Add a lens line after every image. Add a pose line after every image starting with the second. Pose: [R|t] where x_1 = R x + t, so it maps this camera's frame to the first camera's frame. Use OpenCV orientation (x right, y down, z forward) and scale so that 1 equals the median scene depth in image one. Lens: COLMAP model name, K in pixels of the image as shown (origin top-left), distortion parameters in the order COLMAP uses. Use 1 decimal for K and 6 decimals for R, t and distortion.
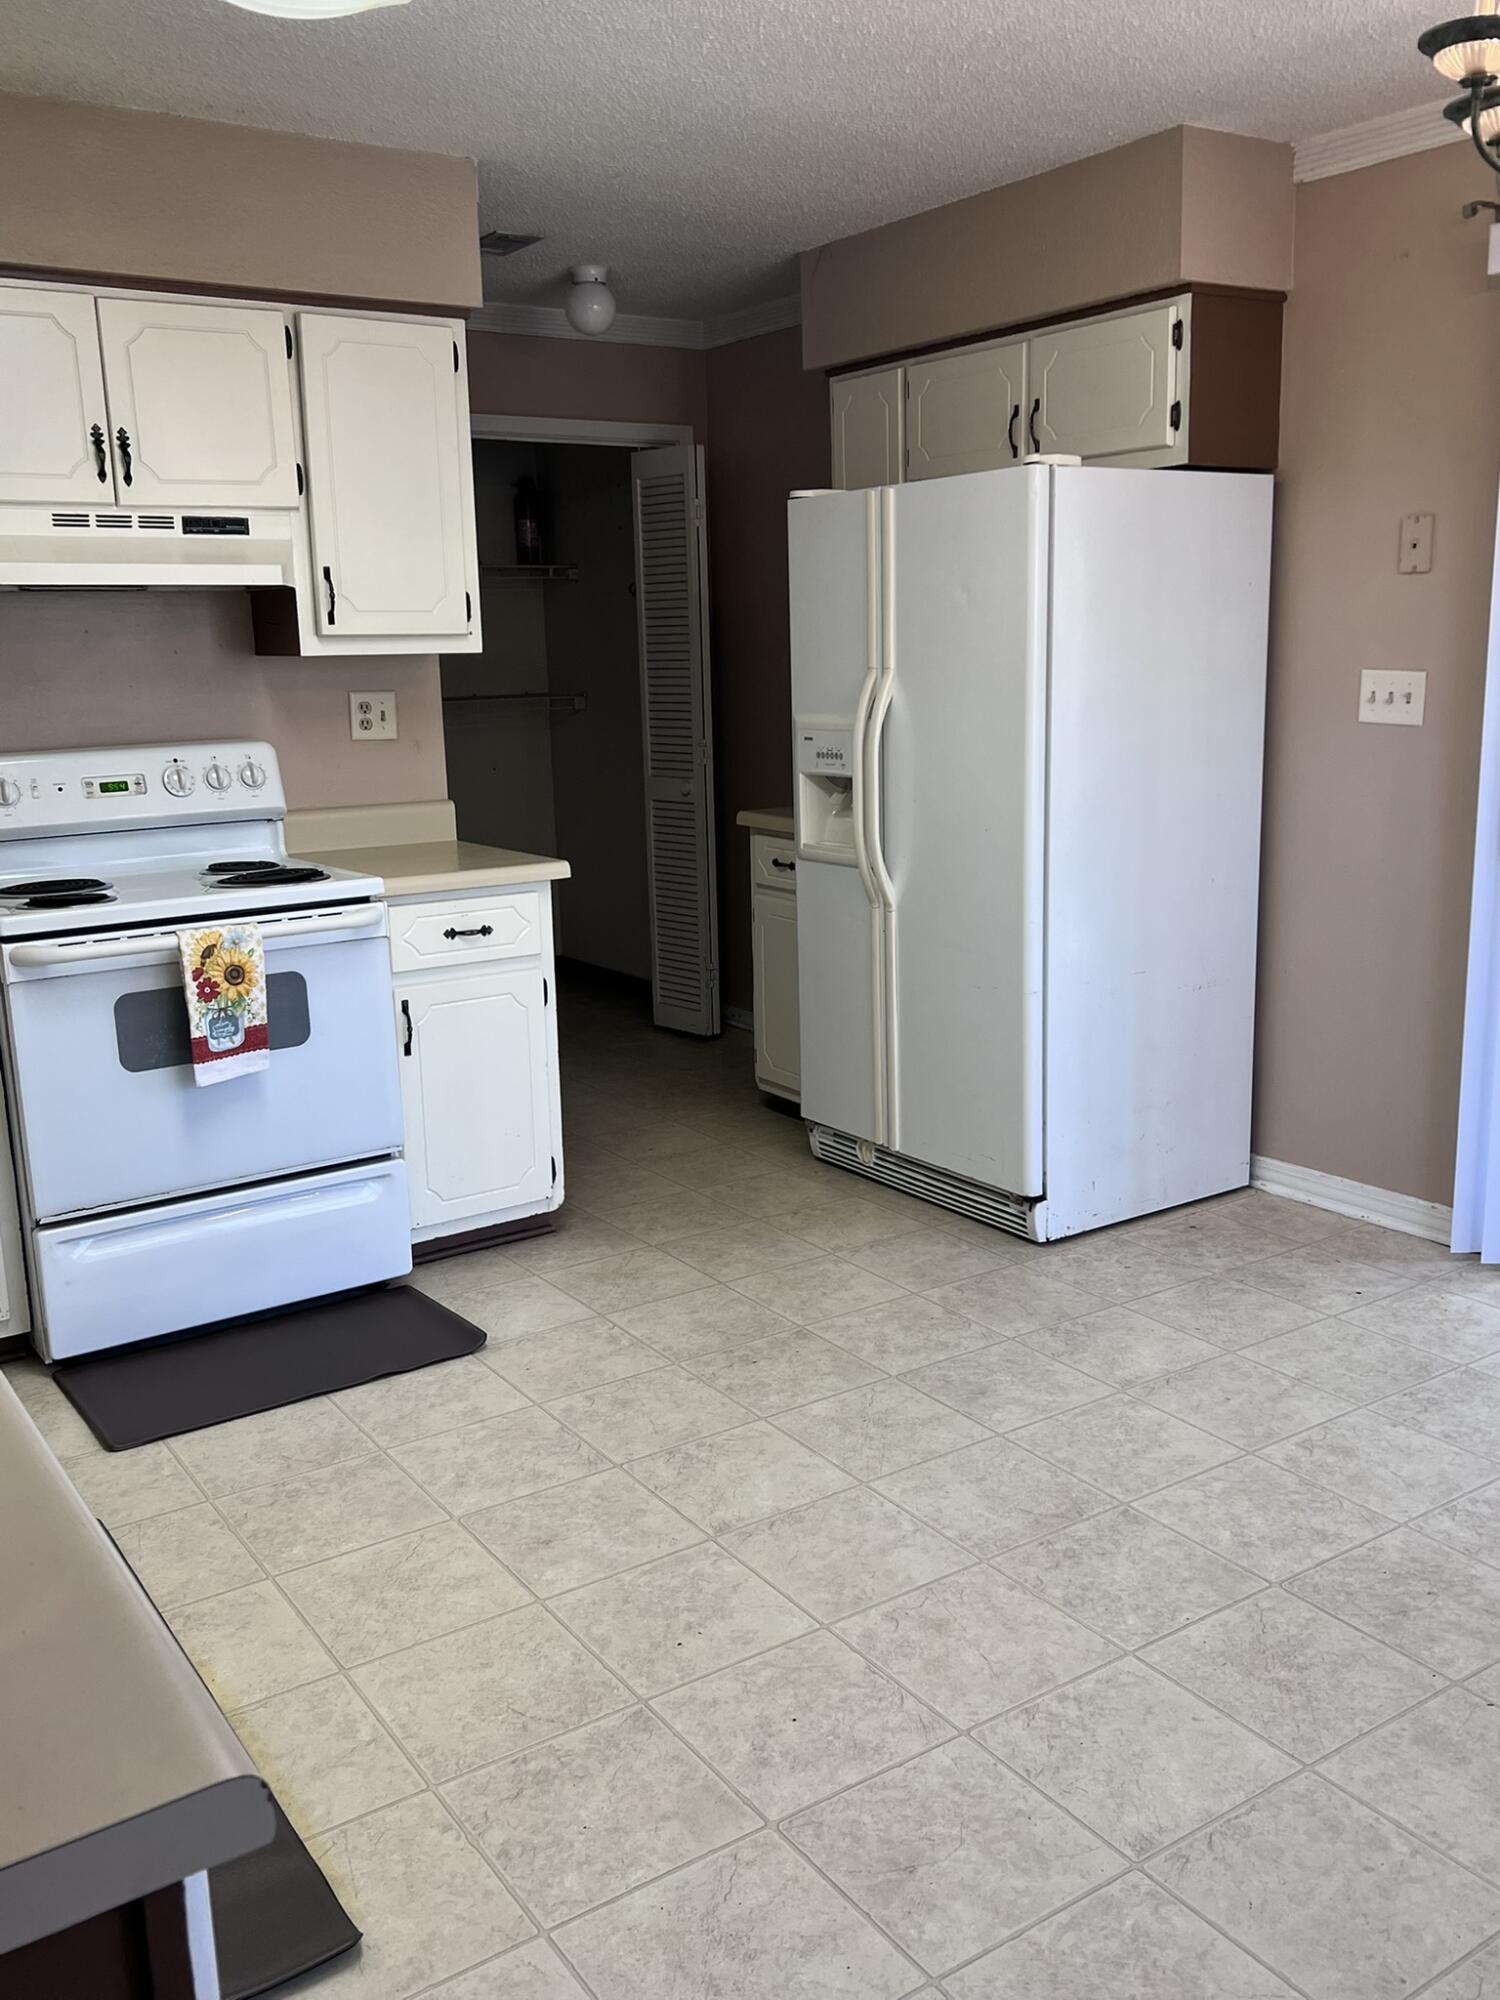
lens RADIAL K [[1720.6, 0, 753.9], [0, 1720.6, 1006.2], [0, 0, 1]] dist [0.056117, -0.068409]
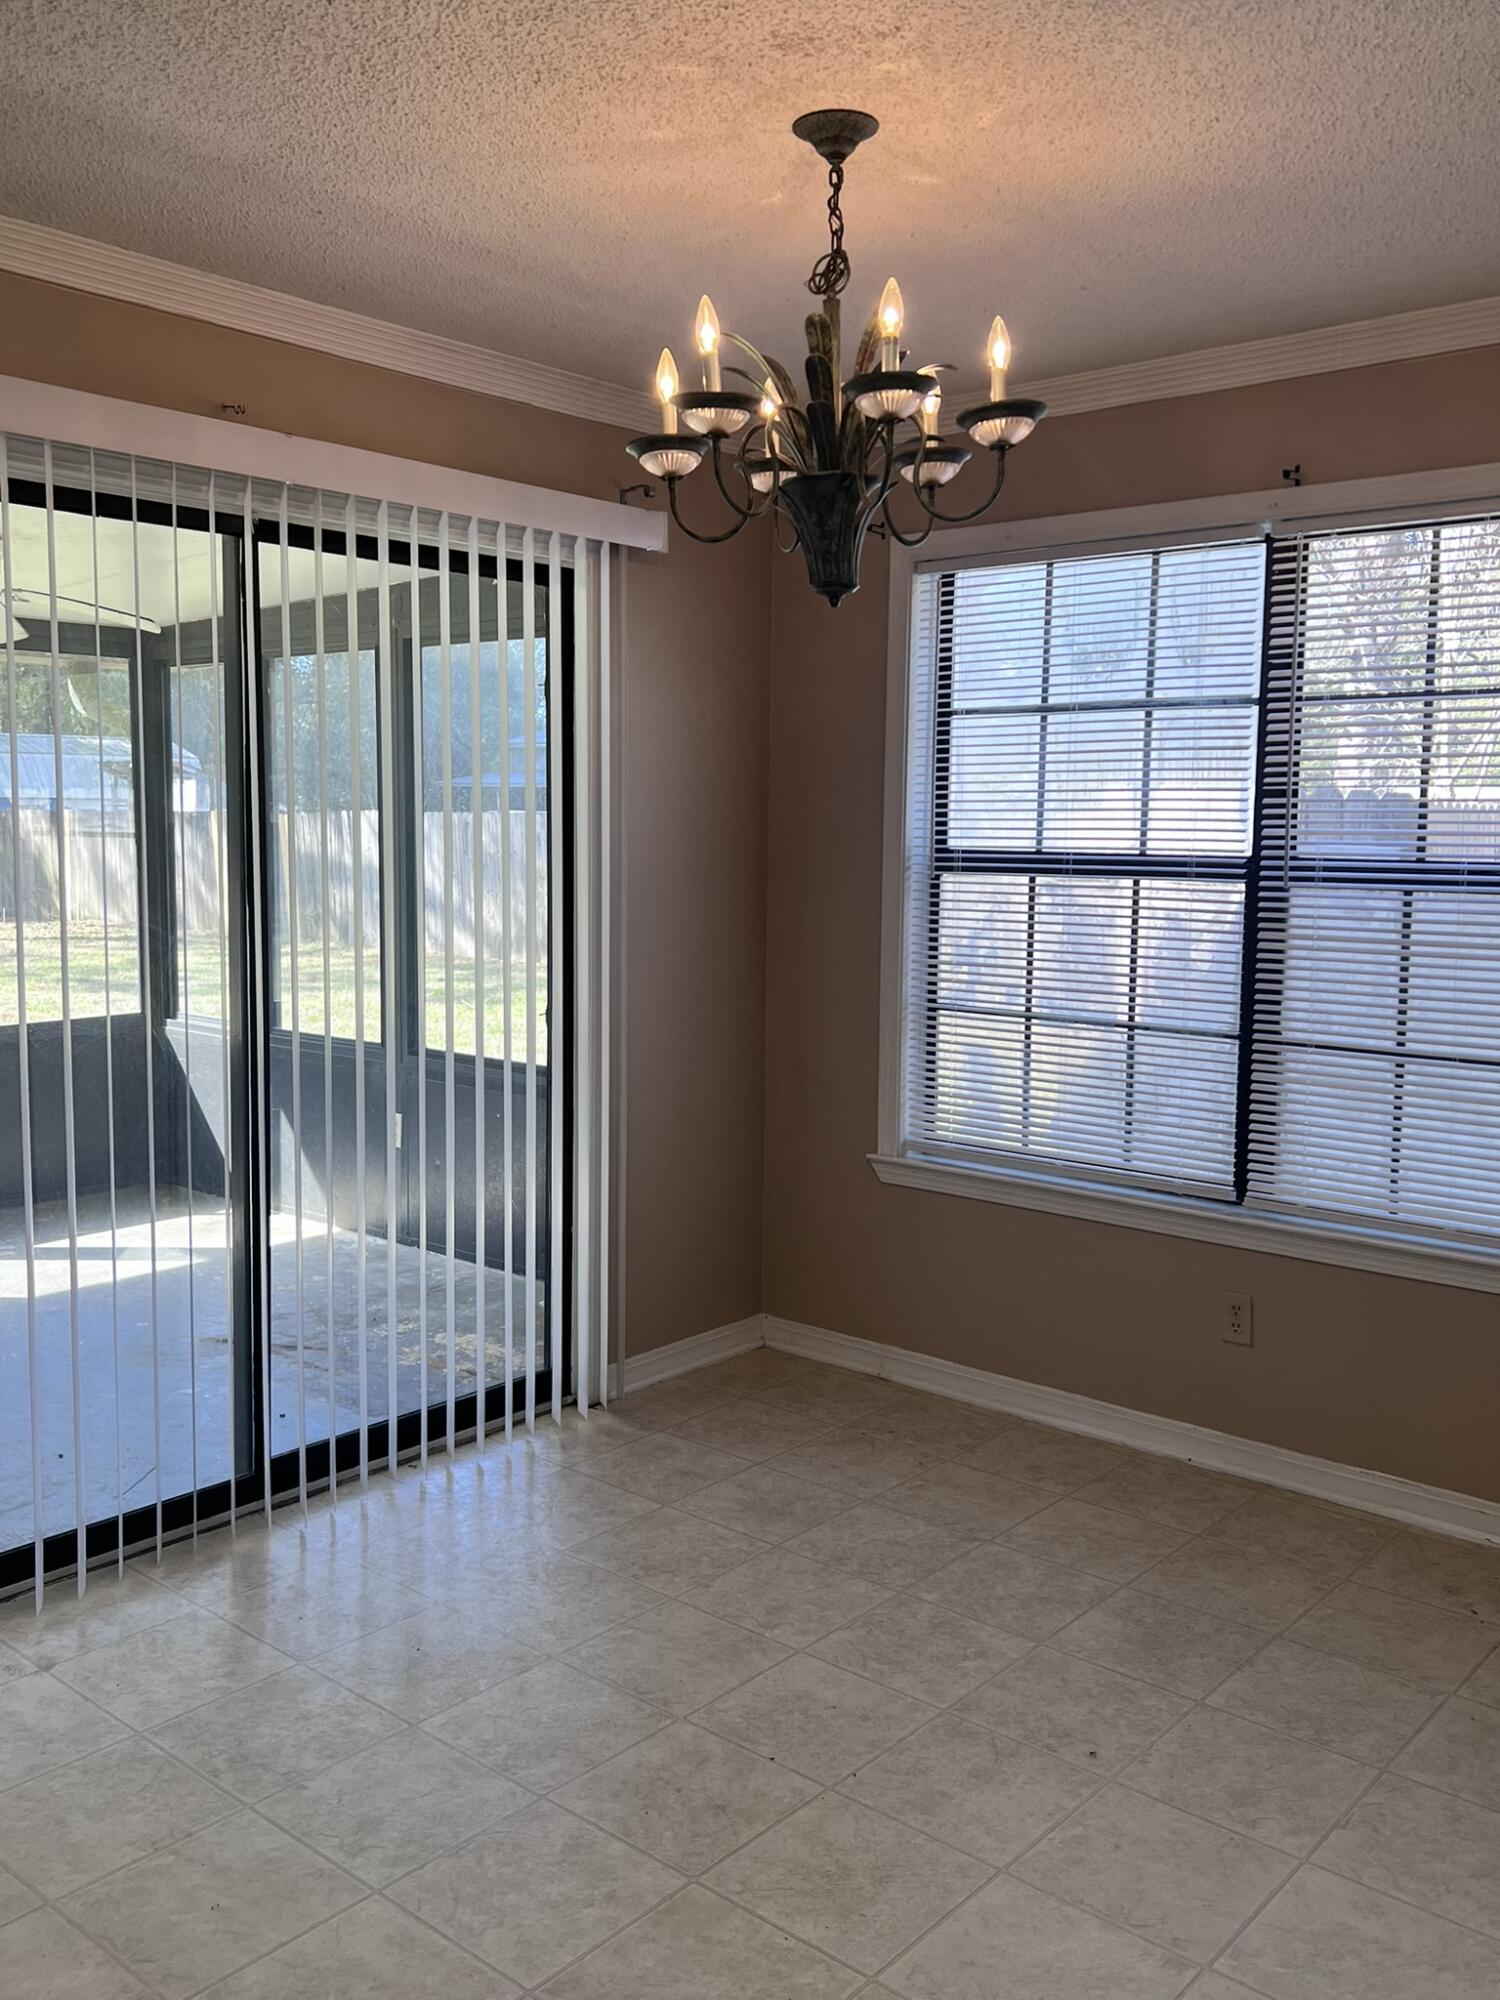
lens RADIAL K [[1720.6, 0, 737.4], [0, 1720.6, 1012.3], [0, 0, 1]] dist [0.056117, -0.068409]
pose [[-0.261660, -0.091064, 0.960854, -0.389911], [0.196066, 0.969766, 0.145301, -0.172106], [-0.945036, 0.226410, -0.235895, 0.772180]]
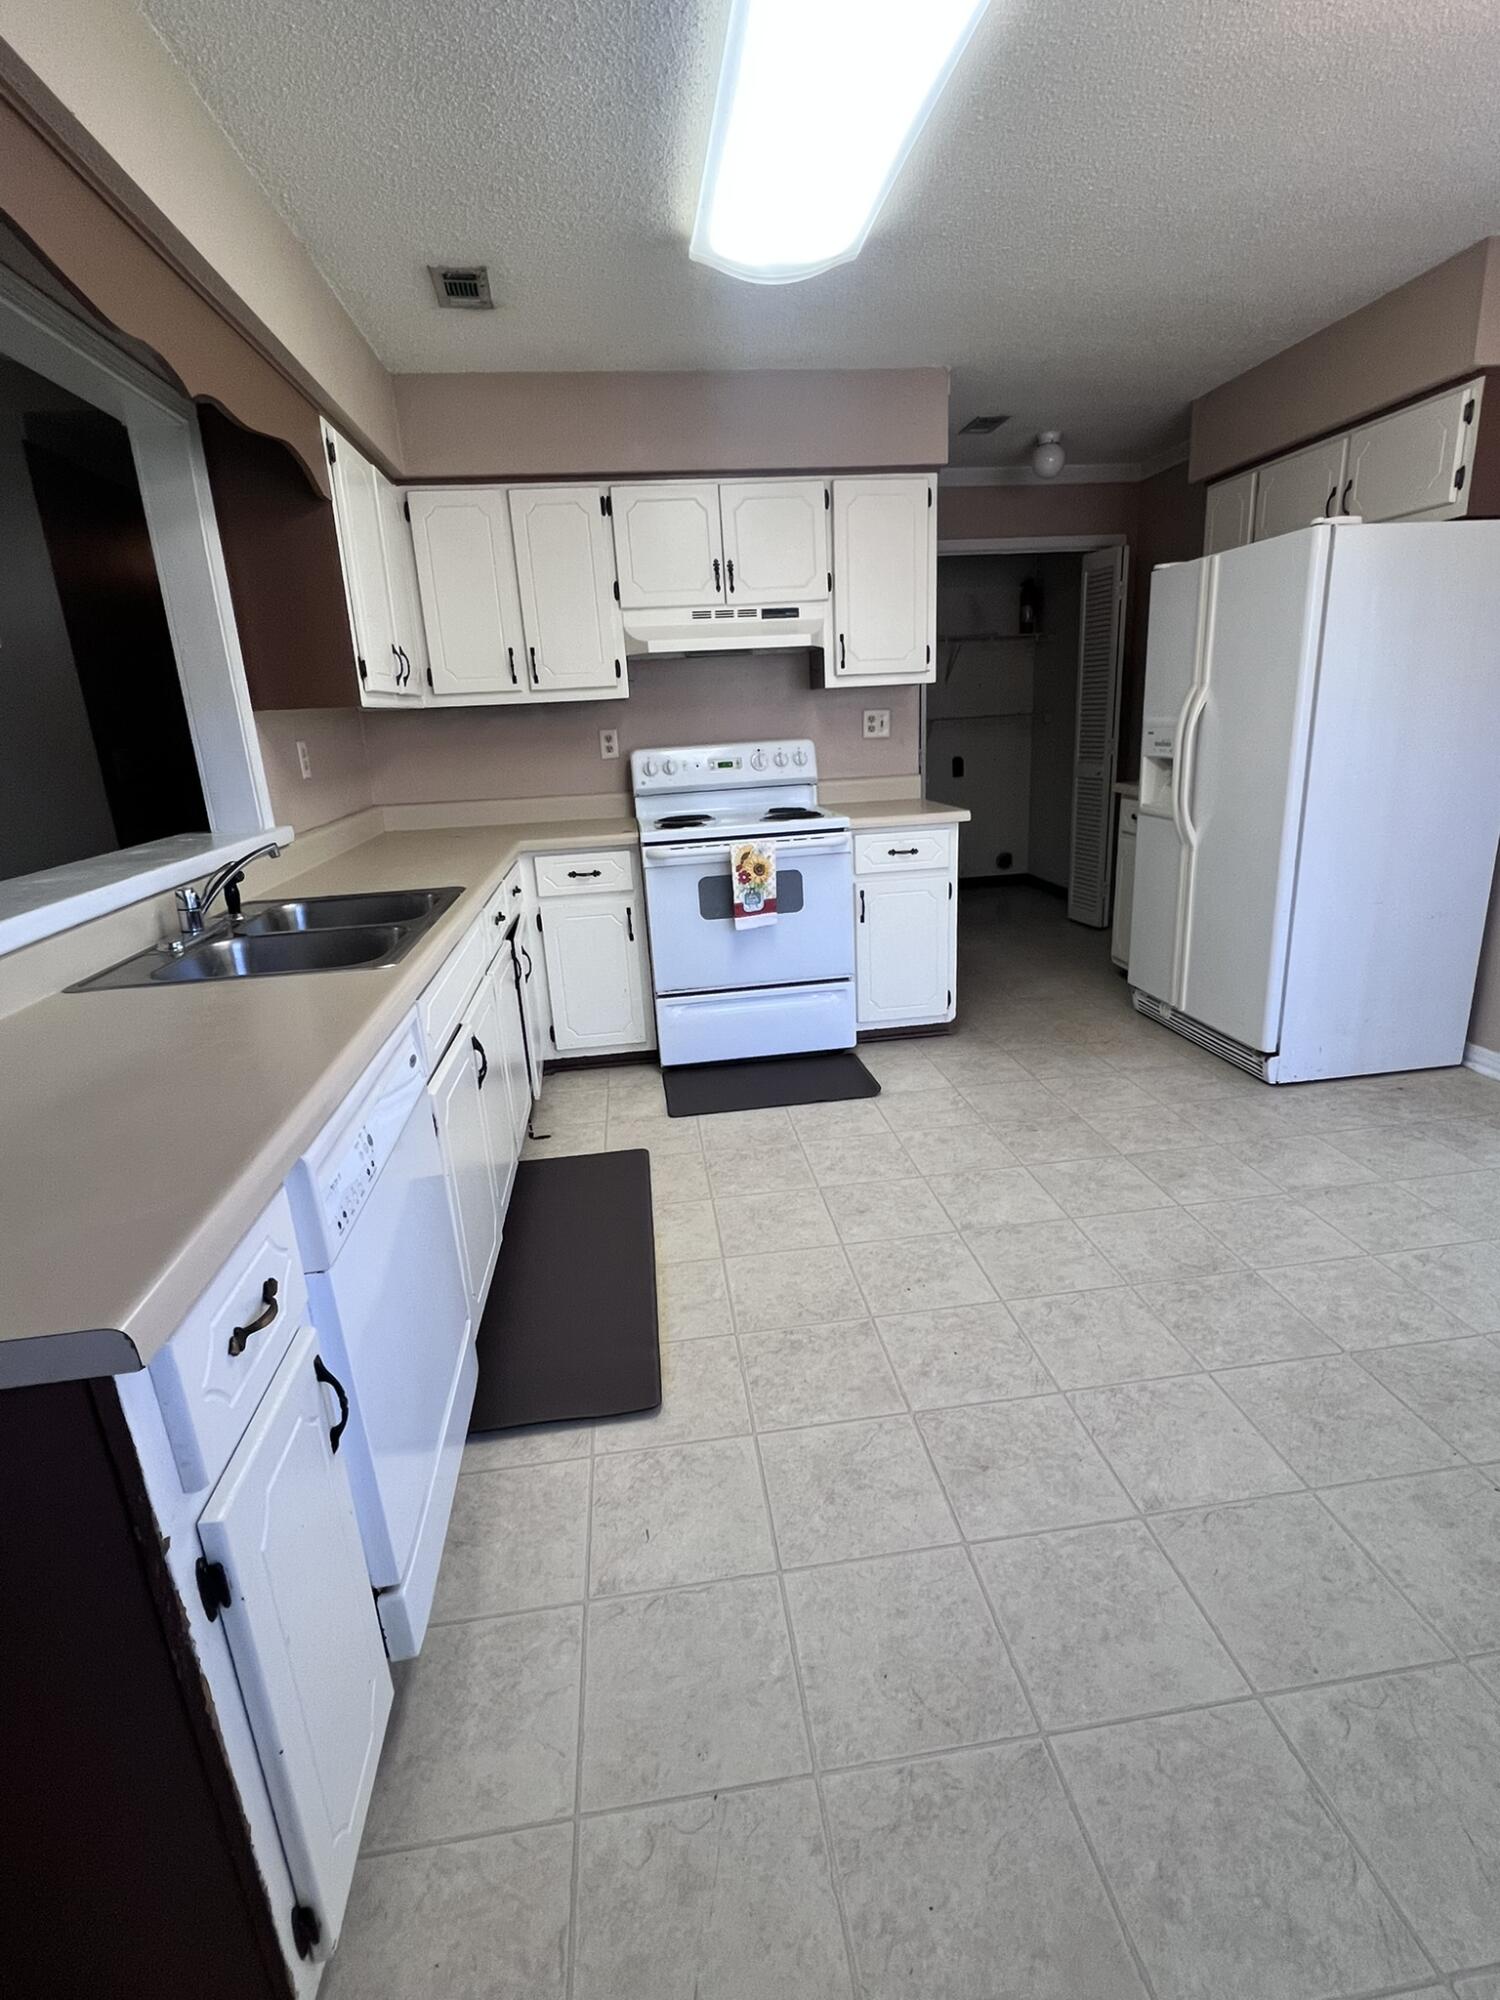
lens RADIAL K [[947.5, 0, 745.2], [0, 947.5, 989.2], [0, 0, 1]] dist [-0.000400, -0.002182]
pose [[0.892986, 0.105194, -0.437618, 0.123264], [-0.063826, 0.992075, 0.108232, -0.000137], [0.445535, -0.068718, 0.892623, 0.103411]]
